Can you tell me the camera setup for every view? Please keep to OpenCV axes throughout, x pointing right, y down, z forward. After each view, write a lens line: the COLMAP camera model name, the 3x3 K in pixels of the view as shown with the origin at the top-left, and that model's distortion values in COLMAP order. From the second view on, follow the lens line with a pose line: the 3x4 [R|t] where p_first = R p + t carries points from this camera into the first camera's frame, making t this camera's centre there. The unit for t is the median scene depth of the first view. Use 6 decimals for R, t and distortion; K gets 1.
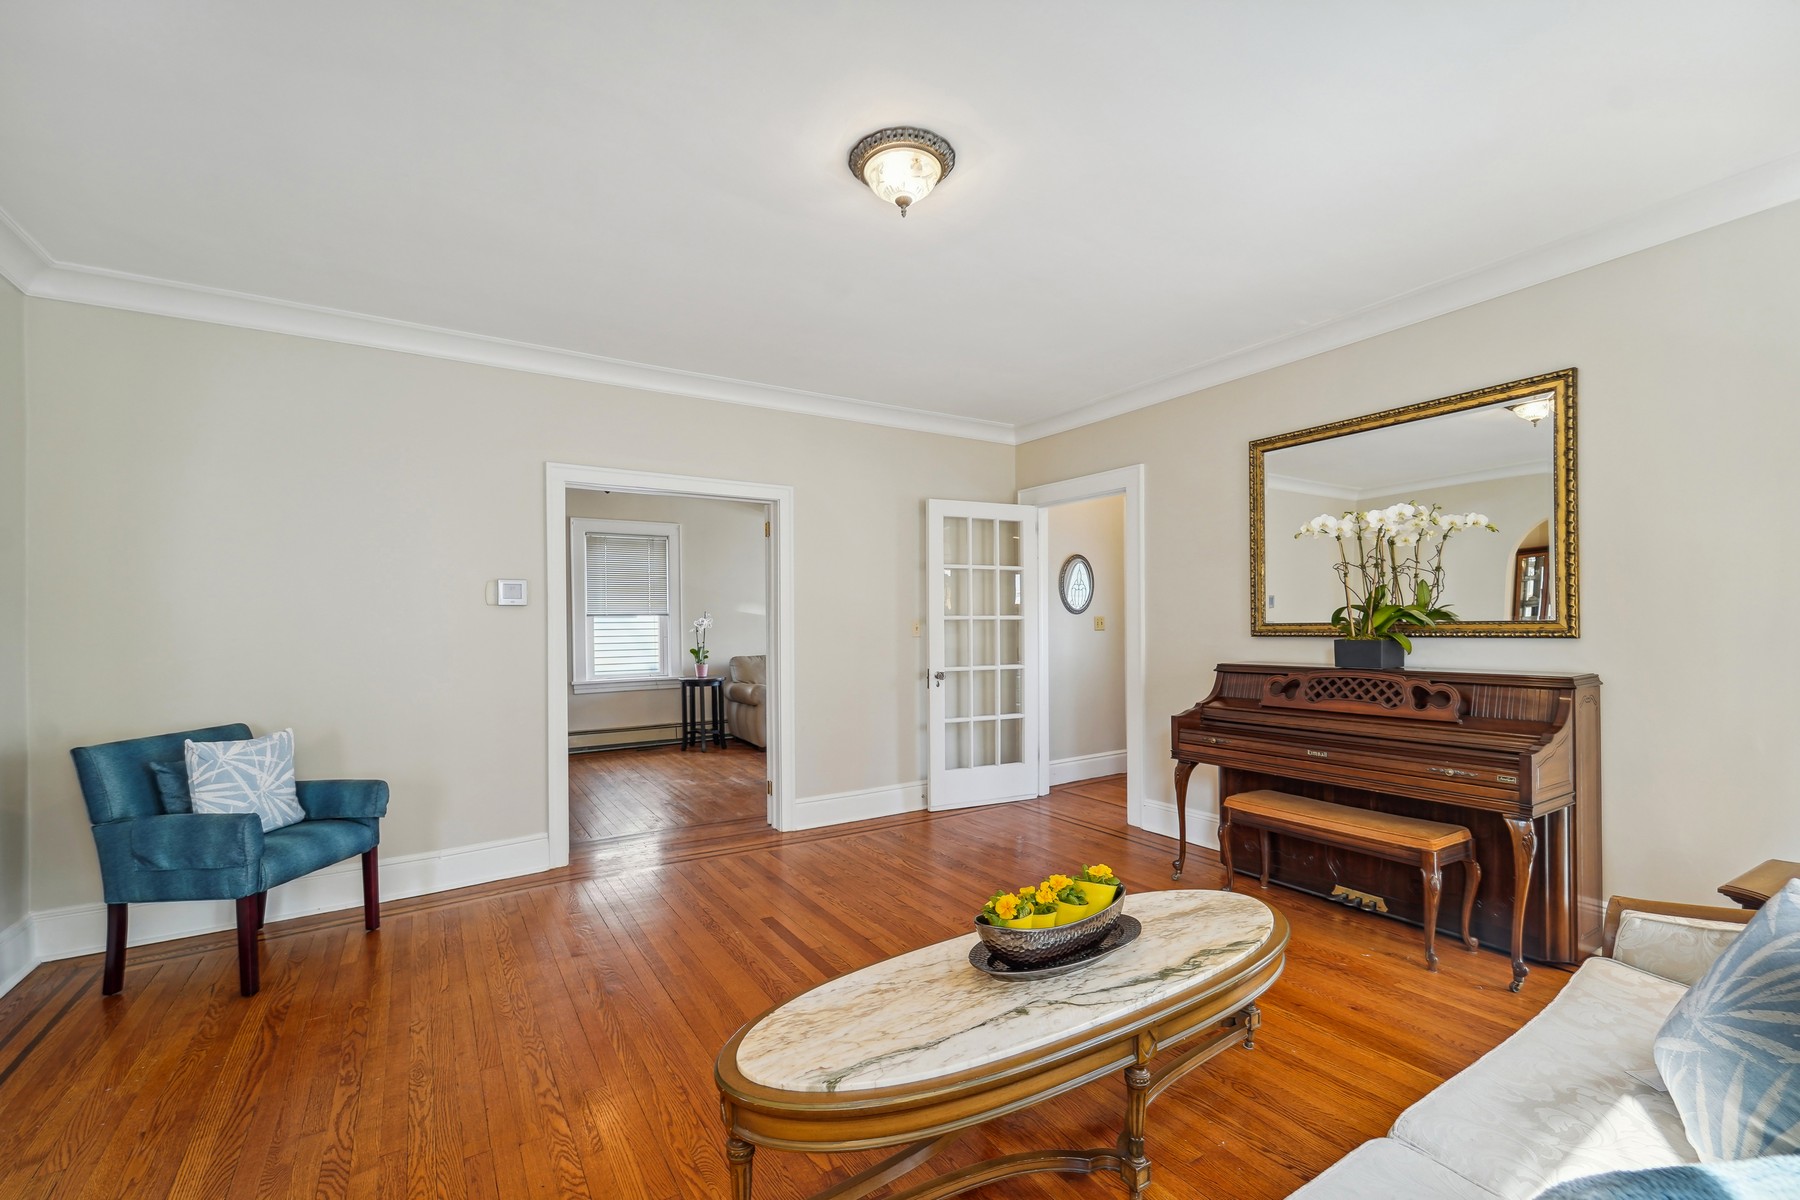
lens RADIAL K [[762.1, 0, 898.6], [0, 762.1, 621.5], [0, 0, 1]] dist [-0.000749, -0.000368]
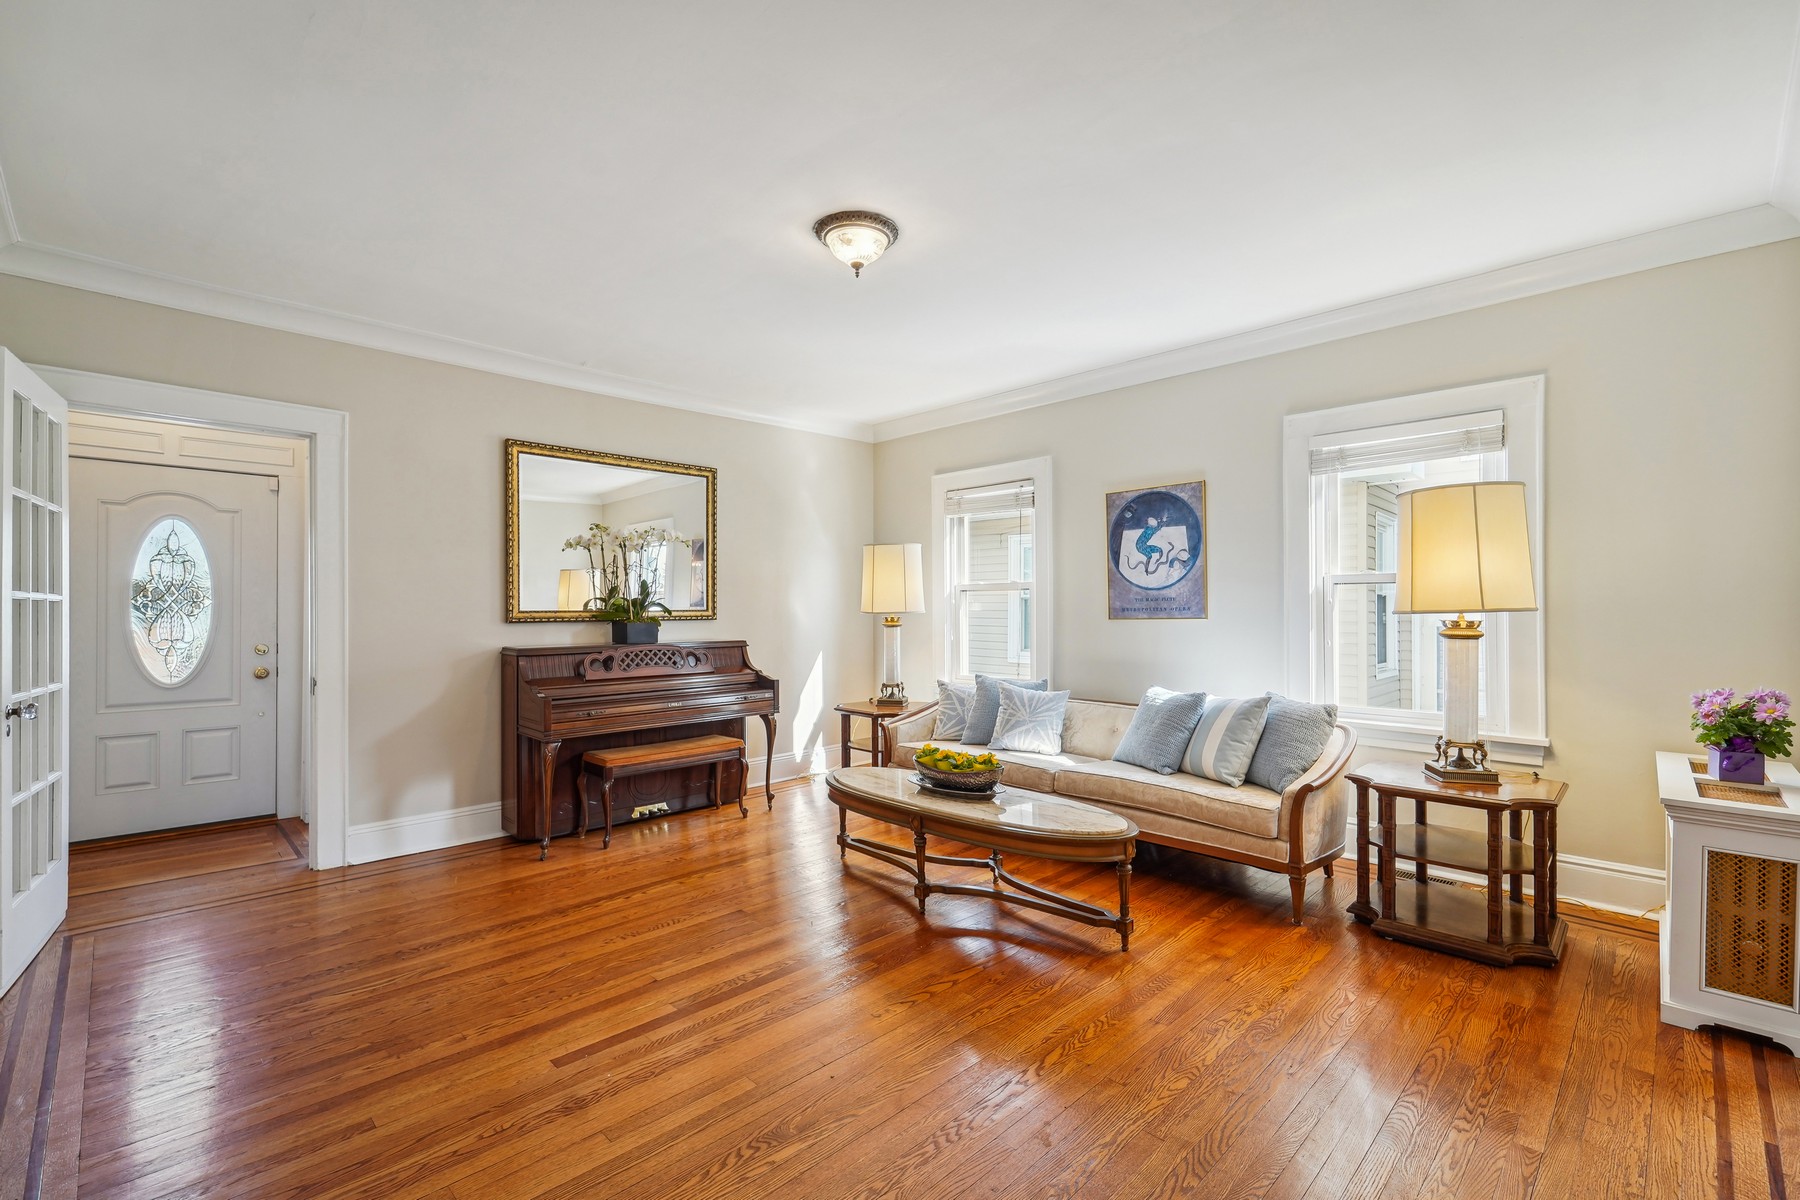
lens RADIAL K [[783.0, 0, 911.3], [0, 783.0, 603.8], [0, 0, 1]] dist [0.004548, -0.000084]
pose [[-0.224633, 0.017997, 0.974277, -0.854826], [0.002559, 0.999837, -0.017879, 0.015757], [-0.974440, -0.001523, -0.224643, 0.822840]]
